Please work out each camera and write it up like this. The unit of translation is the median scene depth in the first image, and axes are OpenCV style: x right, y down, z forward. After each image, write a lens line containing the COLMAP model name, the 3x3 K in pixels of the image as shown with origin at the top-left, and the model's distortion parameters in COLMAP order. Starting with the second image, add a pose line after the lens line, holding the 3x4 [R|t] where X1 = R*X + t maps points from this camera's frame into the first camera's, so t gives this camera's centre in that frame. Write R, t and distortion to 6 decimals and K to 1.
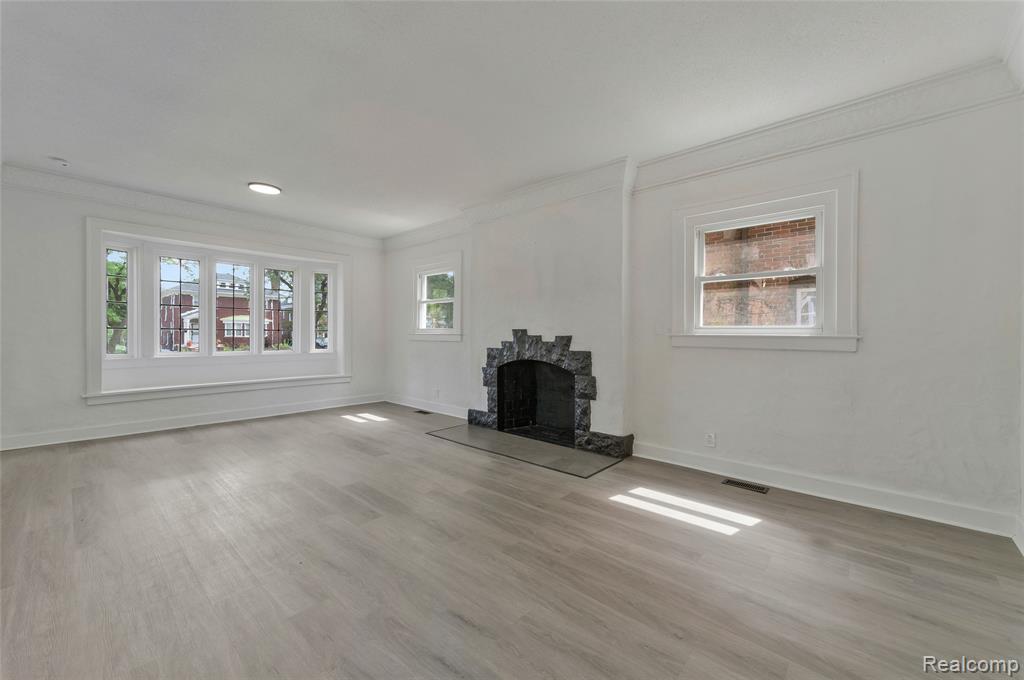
lens RADIAL K [[405.9, 0, 515.4], [0, 405.9, 336.5], [0, 0, 1]] dist [-0.013288, 0.000133]
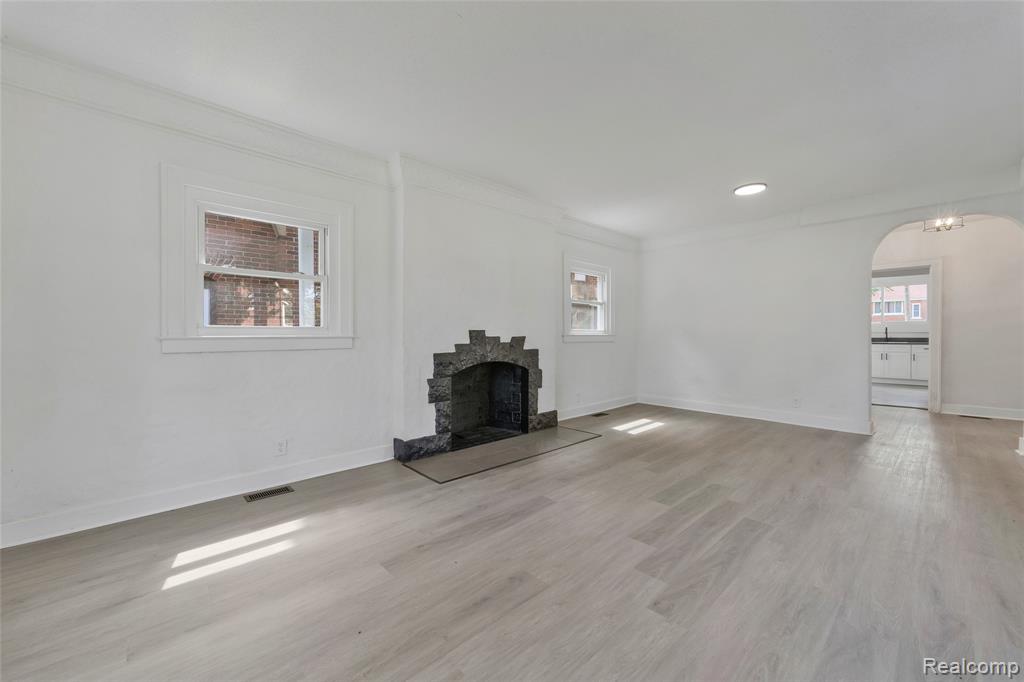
lens RADIAL K [[412.5, 0, 511.8], [0, 412.5, 335.9], [0, 0, 1]] dist [0.046769, 0.000330]
pose [[0.069467, -0.008270, 0.997550, -0.939194], [0.010755, 0.999914, 0.007541, -0.011374], [-0.997526, 0.010205, 0.069550, 0.869169]]
